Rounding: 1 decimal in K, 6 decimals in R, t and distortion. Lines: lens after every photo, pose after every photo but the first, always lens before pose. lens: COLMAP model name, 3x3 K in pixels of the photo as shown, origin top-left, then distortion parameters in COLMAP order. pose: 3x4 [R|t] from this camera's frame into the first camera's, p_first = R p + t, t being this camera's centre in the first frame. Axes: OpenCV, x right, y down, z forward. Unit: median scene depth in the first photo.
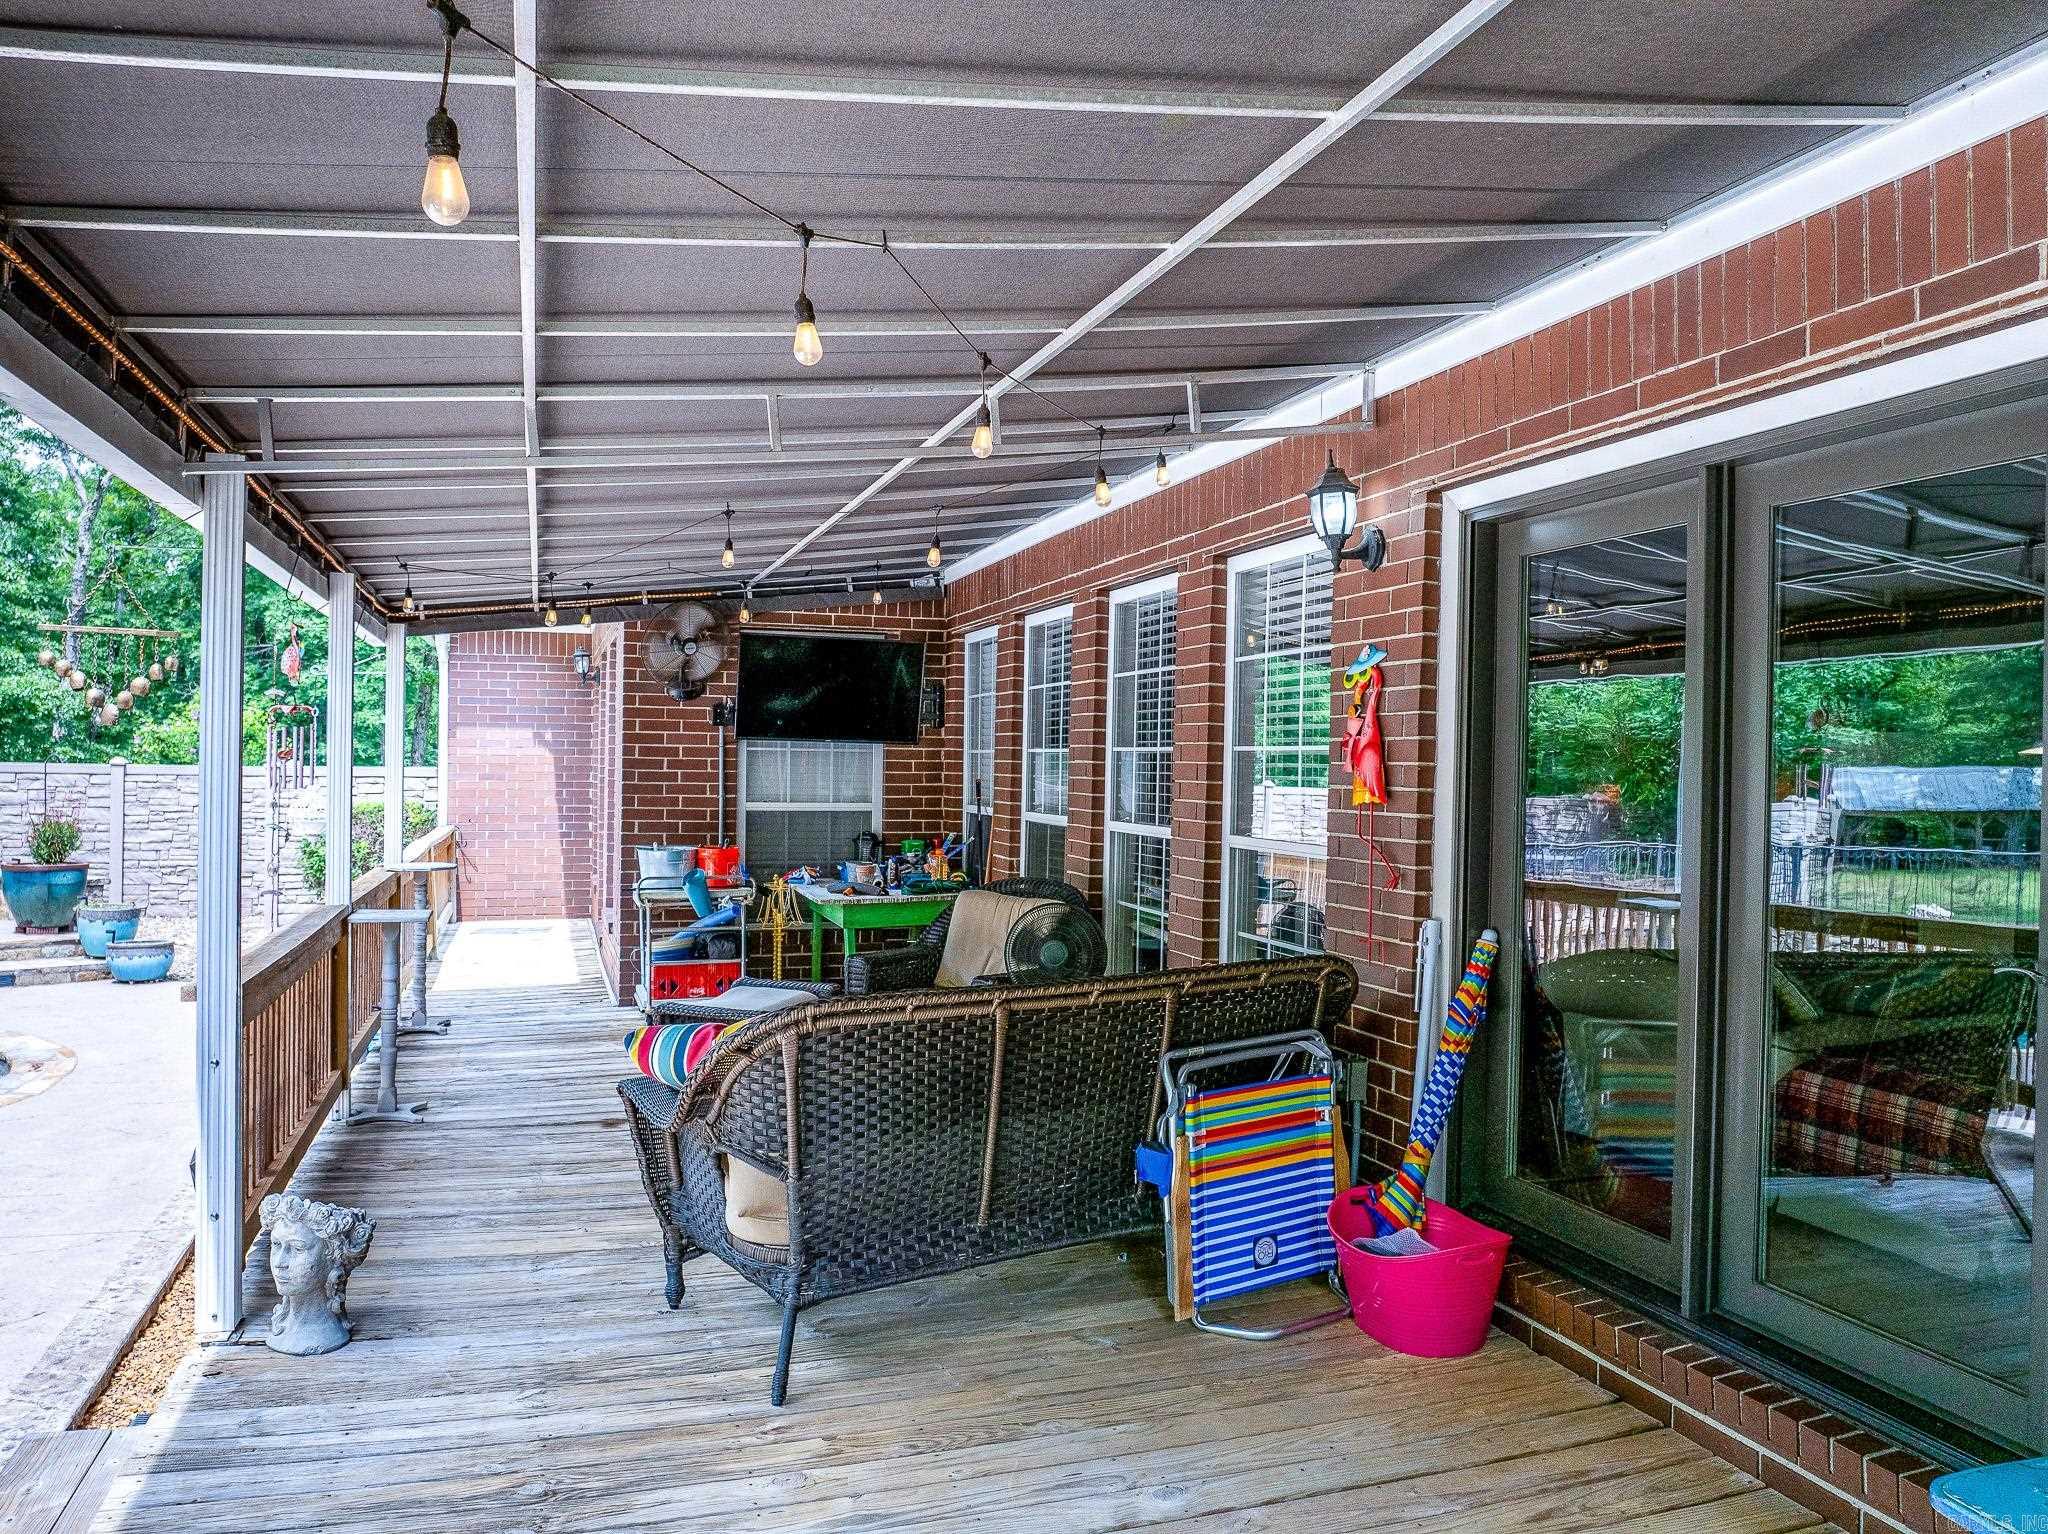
lens RADIAL K [[1425.9, 0, 1024.0], [0, 1425.9, 767.0], [0, 0, 1]] dist [-0.019409, -0.006728]
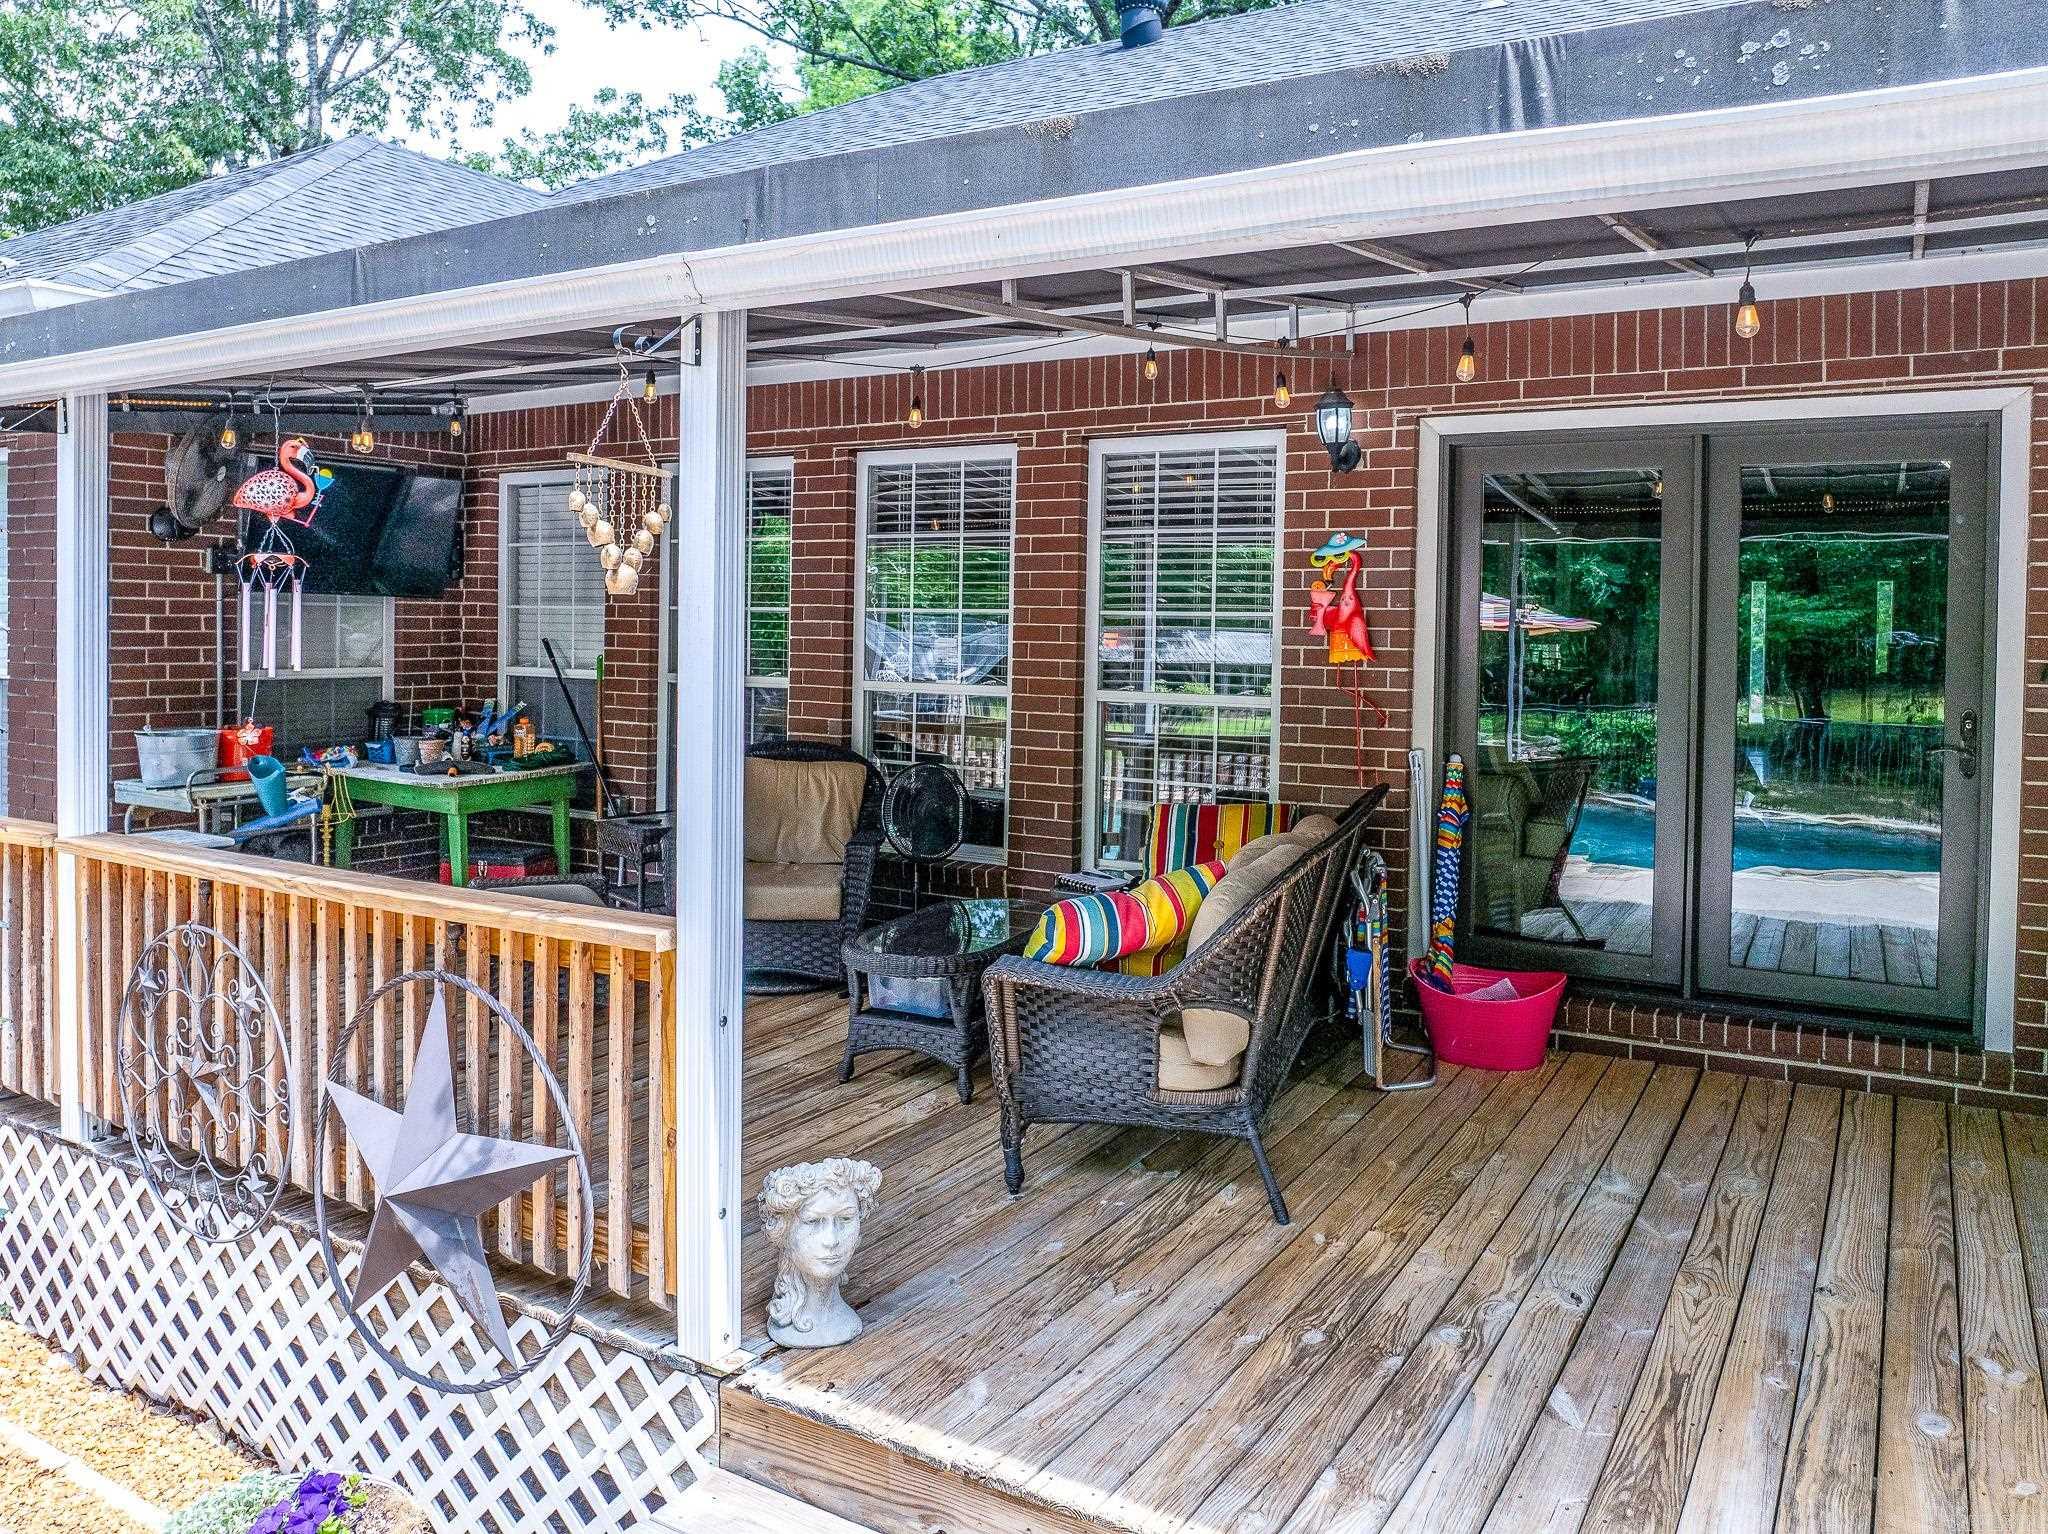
lens RADIAL K [[1443.9, 0, 1015.1], [0, 1443.9, 668.2], [0, 0, 1]] dist [-0.037113, -0.002155]
pose [[0.754449, -0.024210, 0.655912, -0.677351], [-0.001786, 0.999240, 0.038936, -0.013862], [-0.656357, -0.030547, 0.753832, 0.205132]]
